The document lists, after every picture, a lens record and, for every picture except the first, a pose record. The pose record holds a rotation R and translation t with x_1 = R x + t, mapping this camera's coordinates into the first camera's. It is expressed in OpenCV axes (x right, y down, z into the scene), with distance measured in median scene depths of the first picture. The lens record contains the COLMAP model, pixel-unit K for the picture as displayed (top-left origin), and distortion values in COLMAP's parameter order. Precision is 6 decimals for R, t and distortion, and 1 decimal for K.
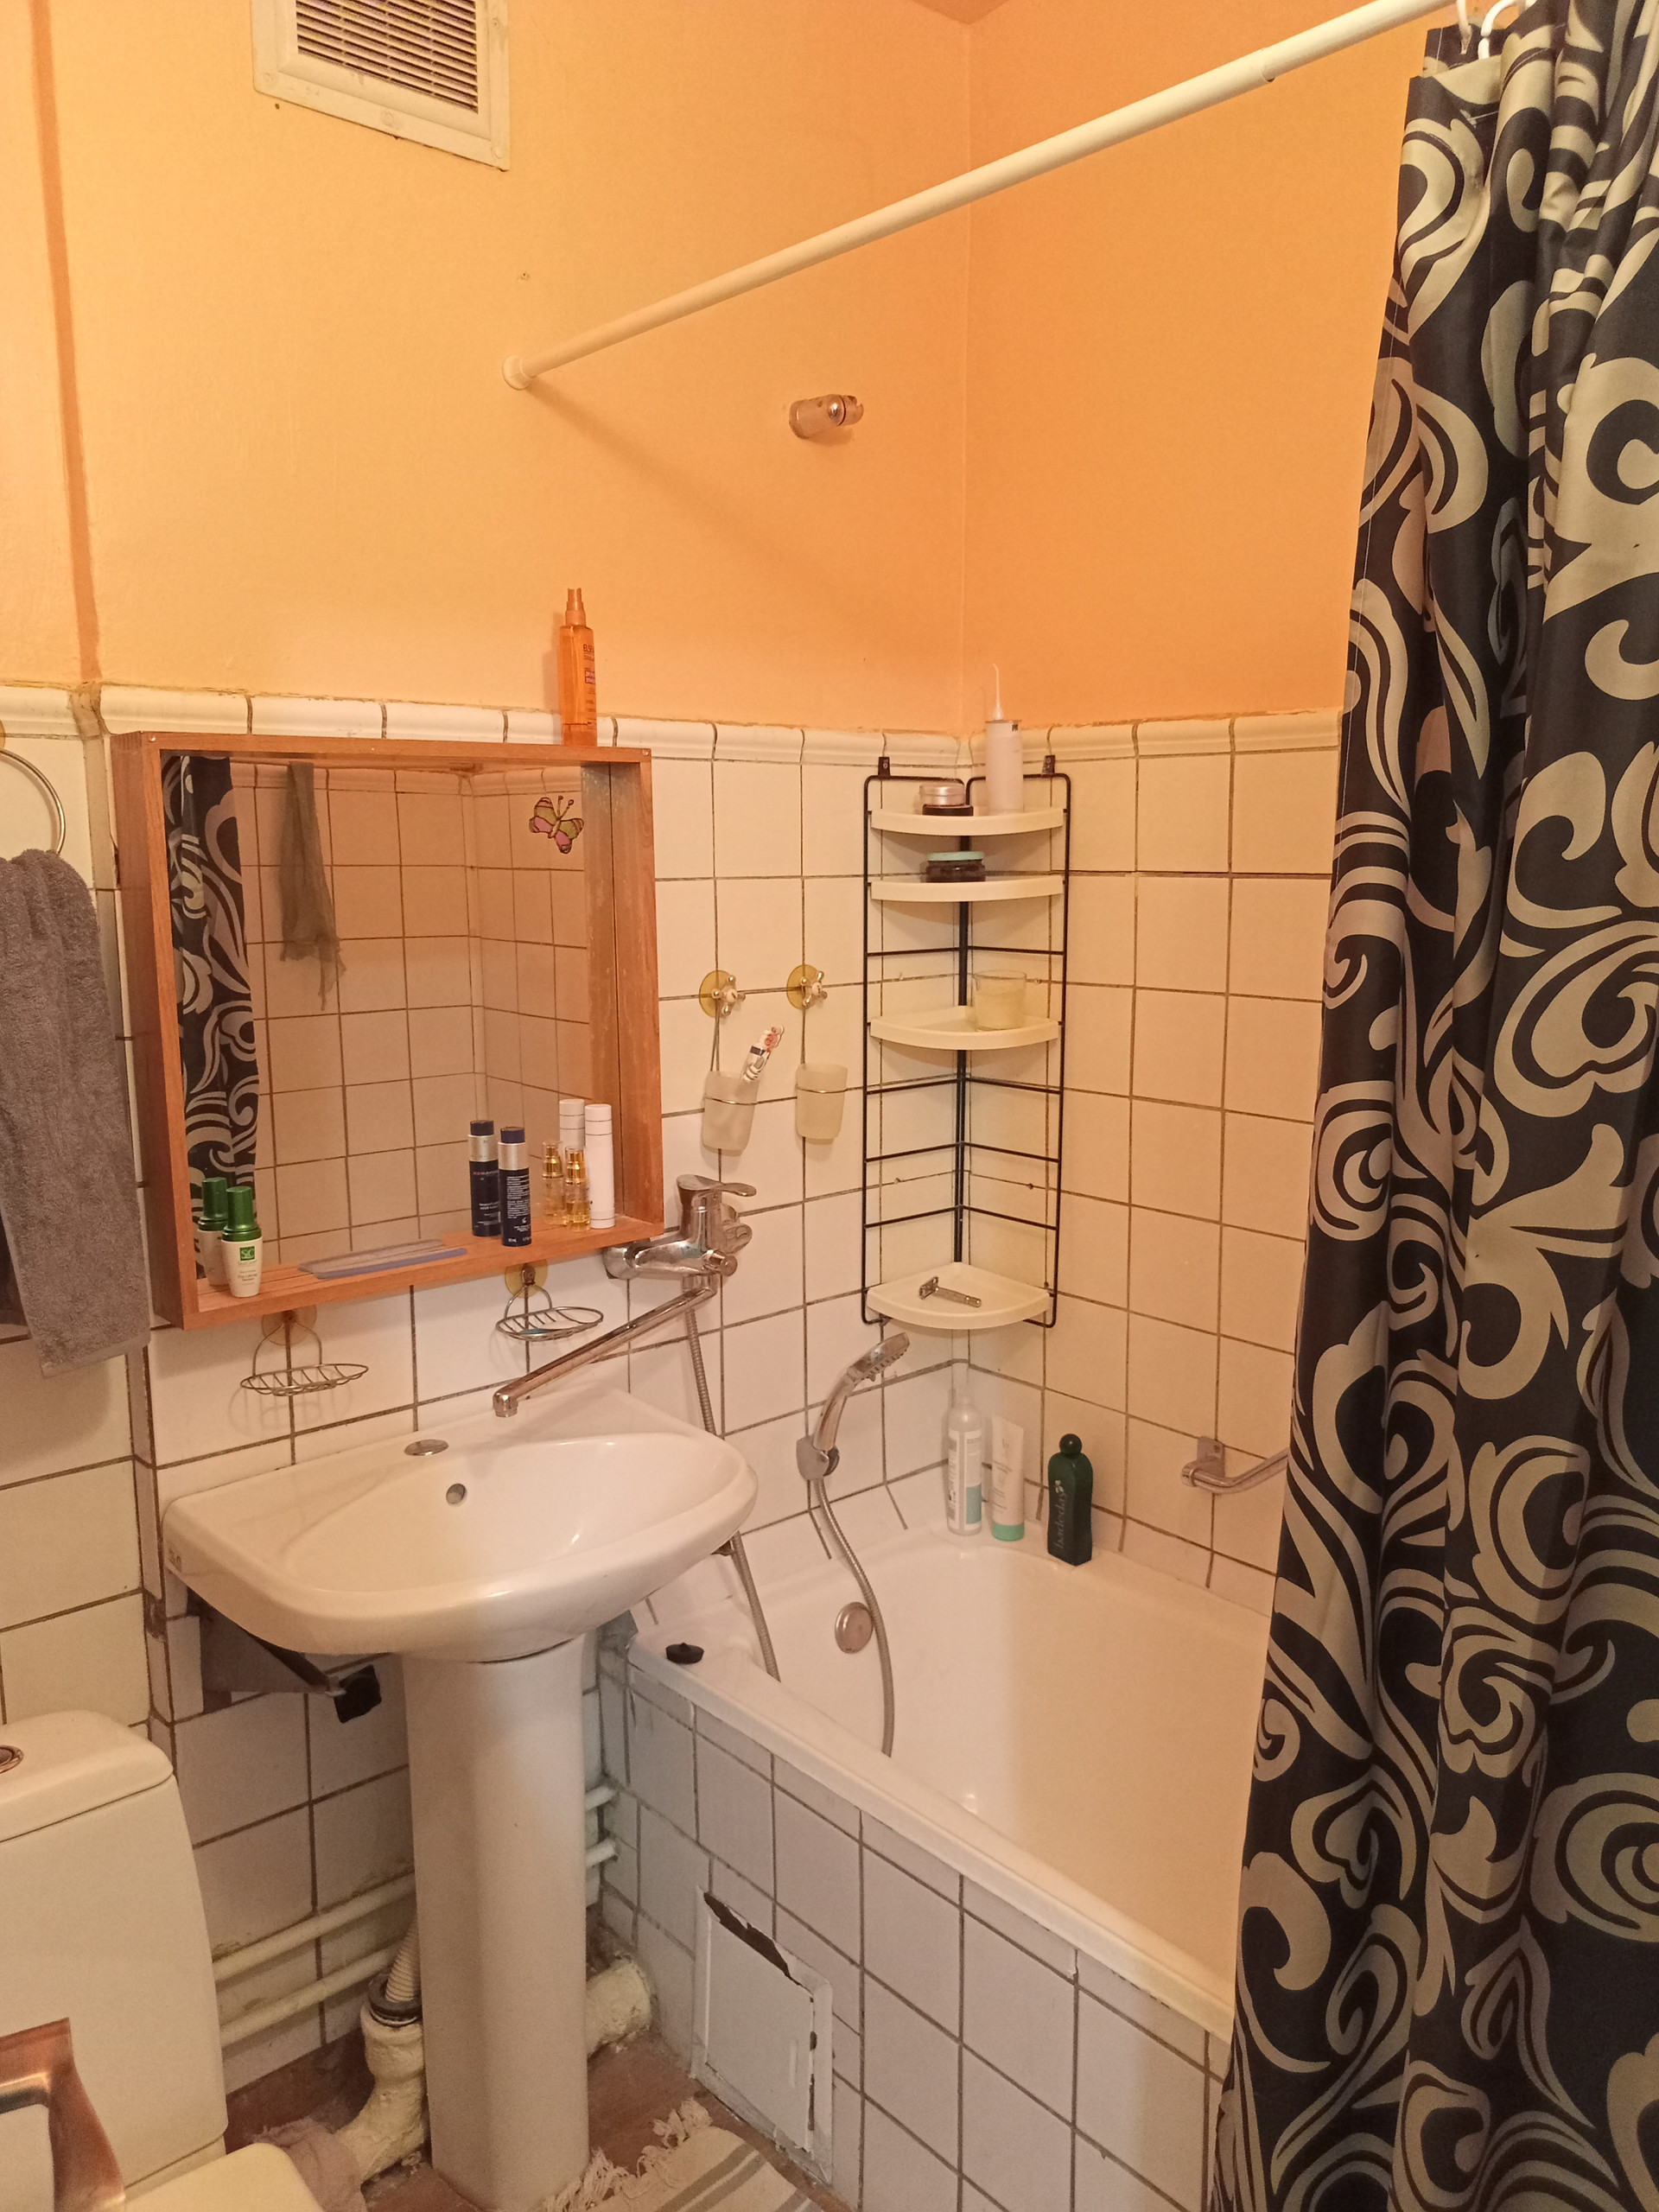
lens RADIAL K [[1680.0, 0, 836.7], [0, 1680.0, 1121.2], [0, 0, 1]] dist [0.015718, -0.021646]
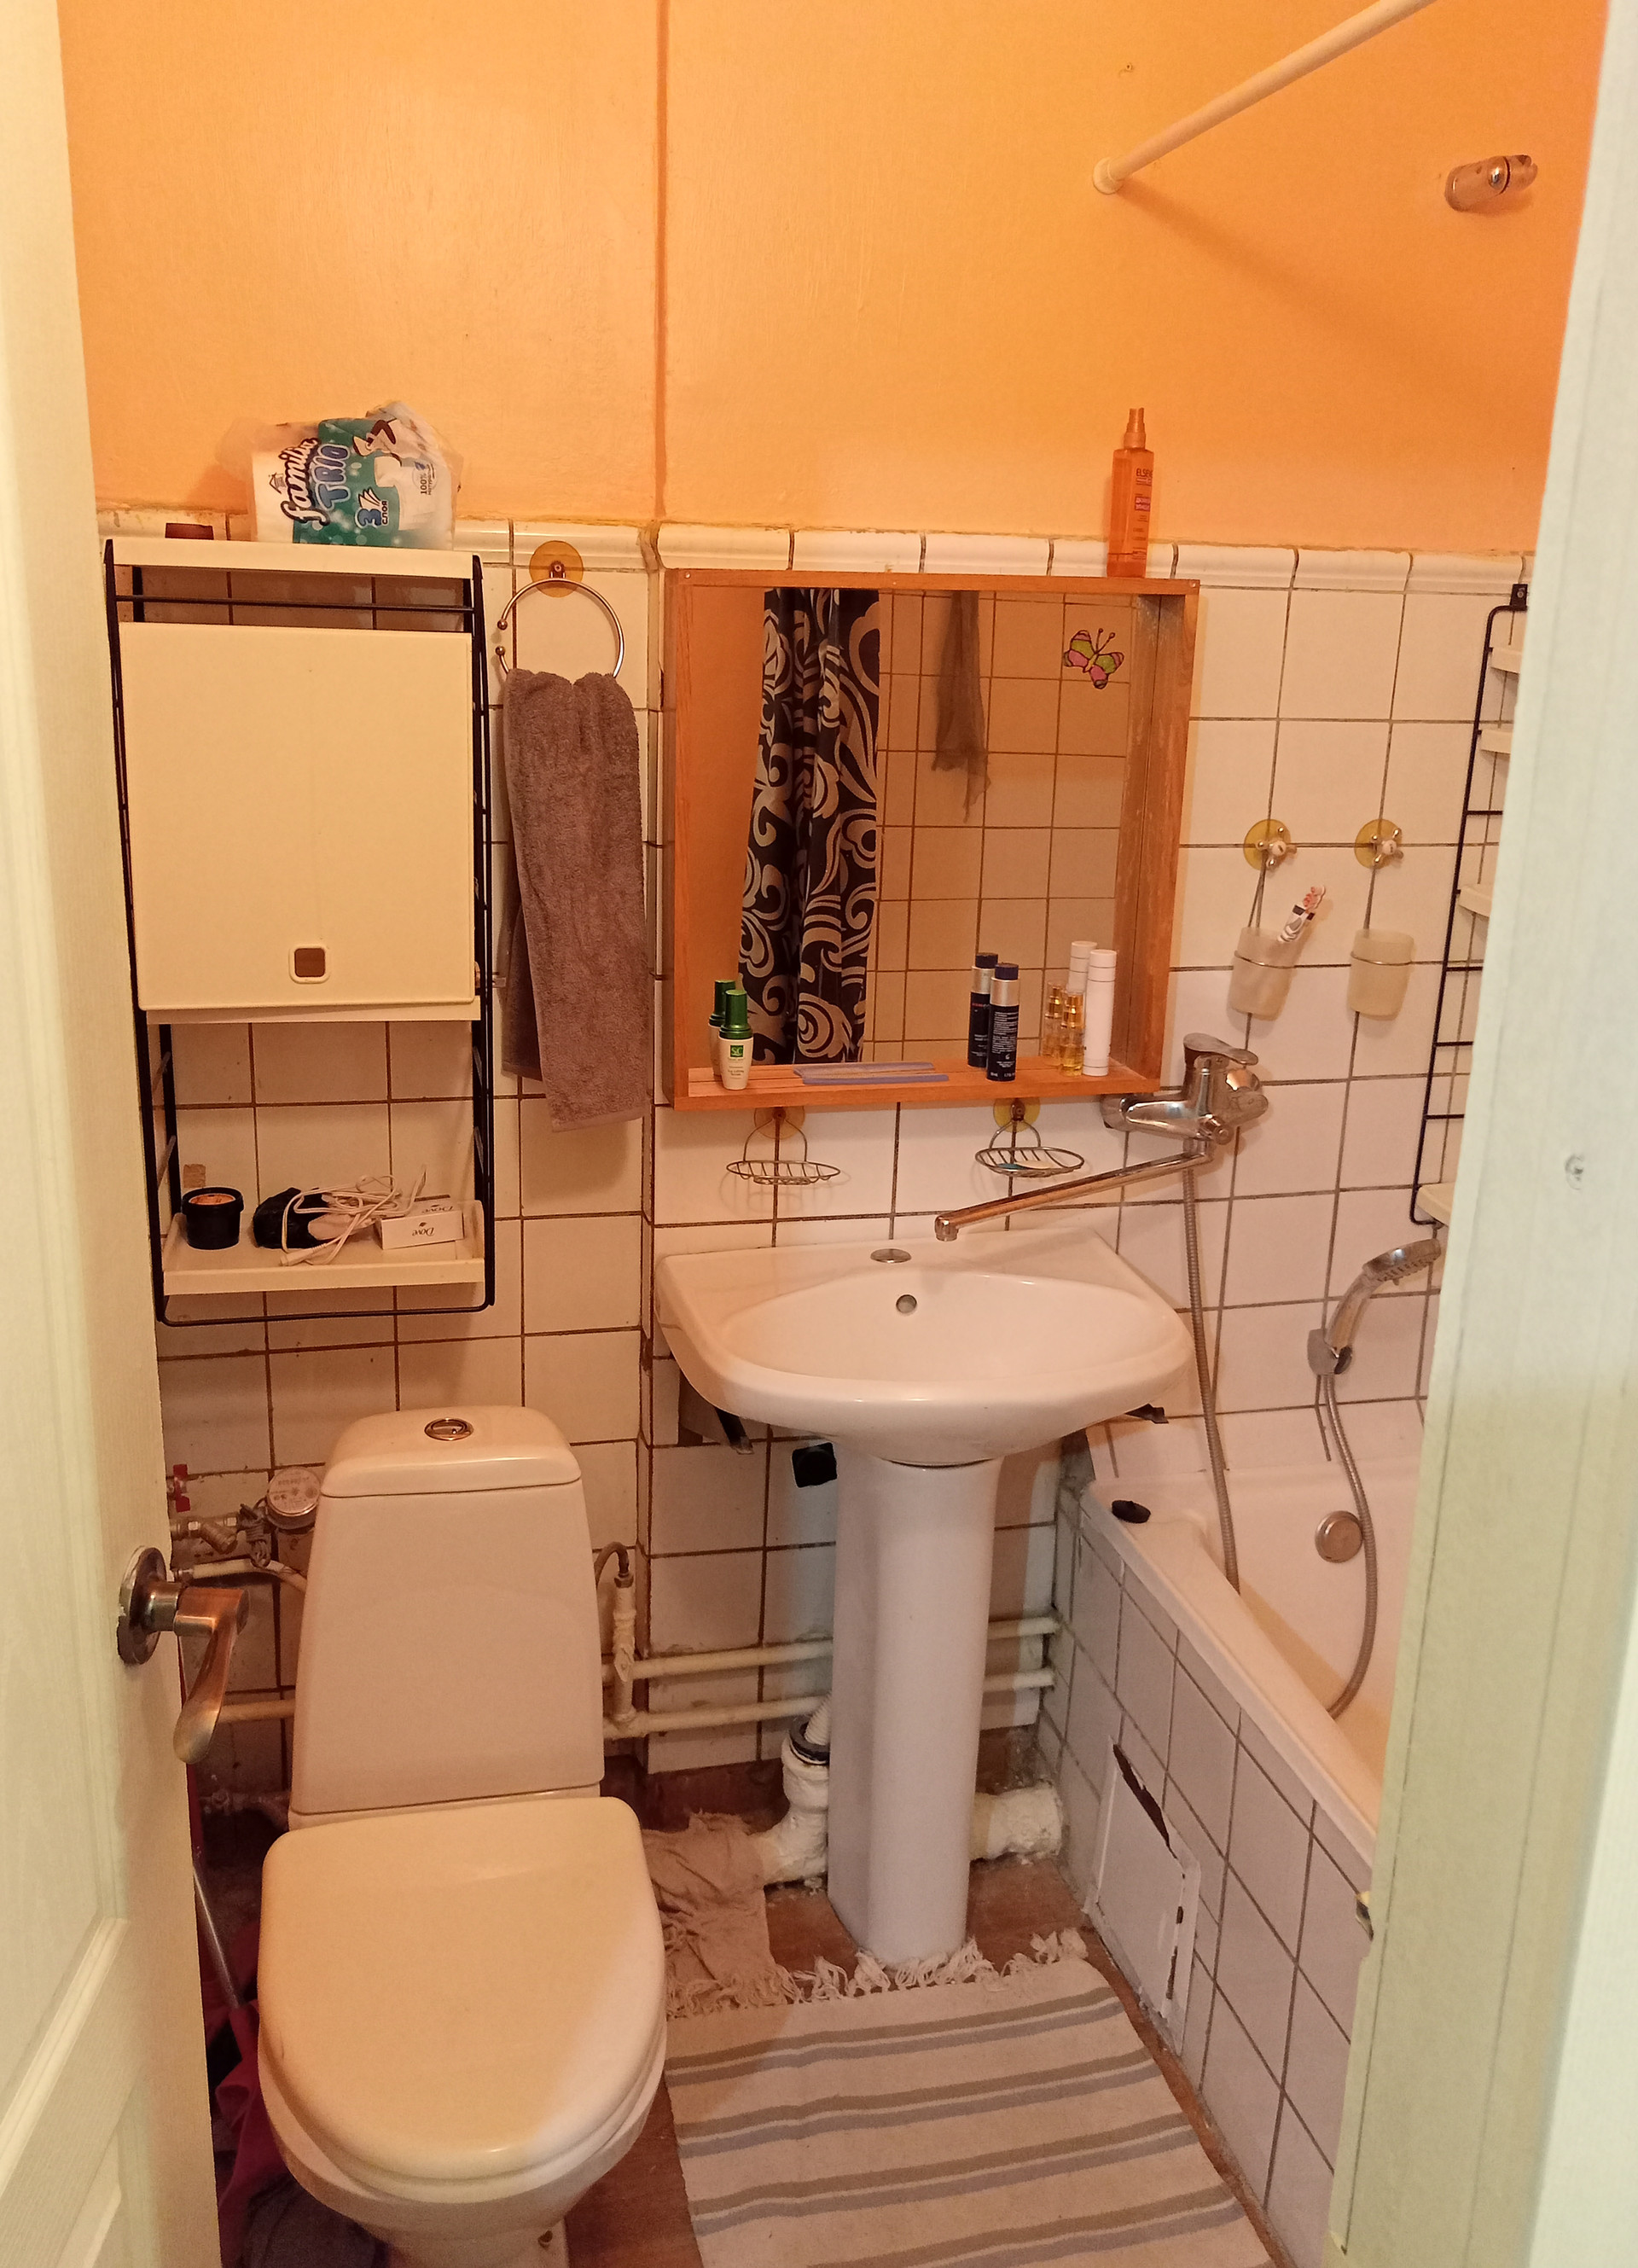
lens RADIAL K [[1847.7, 0, 819.8], [0, 1847.7, 1115.9], [0, 0, 1]] dist [0.023115, -0.031110]
pose [[0.866800, 0.155715, -0.473721, 0.241708], [-0.107130, 0.985962, 0.128068, -0.035242], [0.487013, -0.060259, 0.871314, -0.026756]]
